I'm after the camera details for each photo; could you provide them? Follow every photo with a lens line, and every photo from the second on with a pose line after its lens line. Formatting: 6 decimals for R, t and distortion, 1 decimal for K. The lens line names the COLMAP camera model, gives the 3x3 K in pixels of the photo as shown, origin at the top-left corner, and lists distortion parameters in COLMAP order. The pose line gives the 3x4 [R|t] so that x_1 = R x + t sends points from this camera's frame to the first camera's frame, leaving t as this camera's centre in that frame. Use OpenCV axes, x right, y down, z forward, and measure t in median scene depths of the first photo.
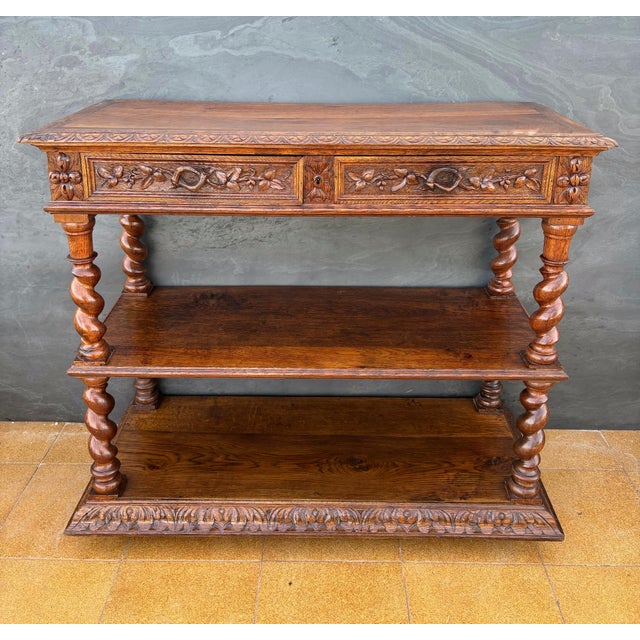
lens RADIAL K [[668.5, 0, 321.5], [0, 668.5, 229.0], [0, 0, 1]] dist [0.033540, 0.000000]
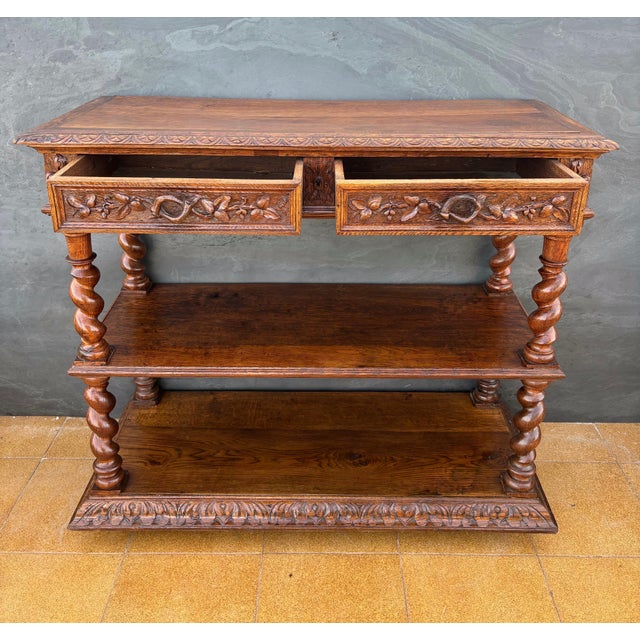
lens RADIAL K [[668.5, 0, 325.8], [0, 668.5, 245.5], [0, 0, 1]] dist [0.033540, 0.000000]
pose [[0.999938, 0.000032, 0.011122, -0.003935], [-0.000557, 0.998883, 0.047256, -0.021234], [-0.011108, -0.047259, 0.998821, 0.002020]]
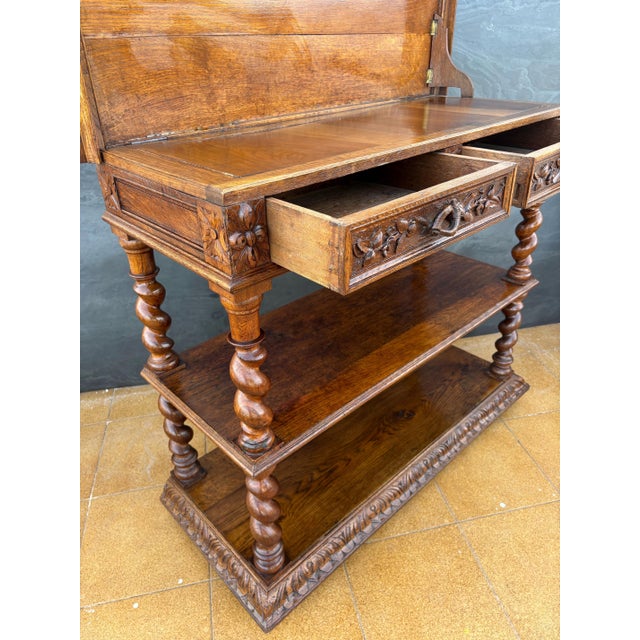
lens RADIAL K [[493.5, 0, 327.3], [0, 493.5, 315.9], [0, 0, 1]] dist [0.033050, -0.036977]
pose [[0.709349, -0.365512, 0.602681, -0.543213], [0.249373, 0.929879, 0.270441, -0.097671], [-0.659270, -0.041545, 0.750757, 0.444857]]
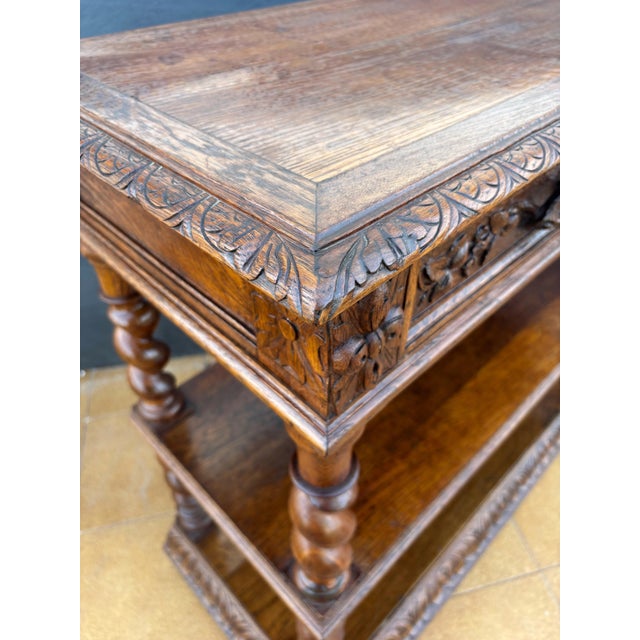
lens RADIAL K [[510.4, 0, 323.5], [0, 510.4, 330.4], [0, 0, 1]] dist [0.026080, -0.019821]
pose [[0.700859, -0.483703, 0.524241, -0.421668], [0.232109, 0.849605, 0.473600, -0.160483], [-0.674479, -0.210246, 0.707725, 0.686913]]
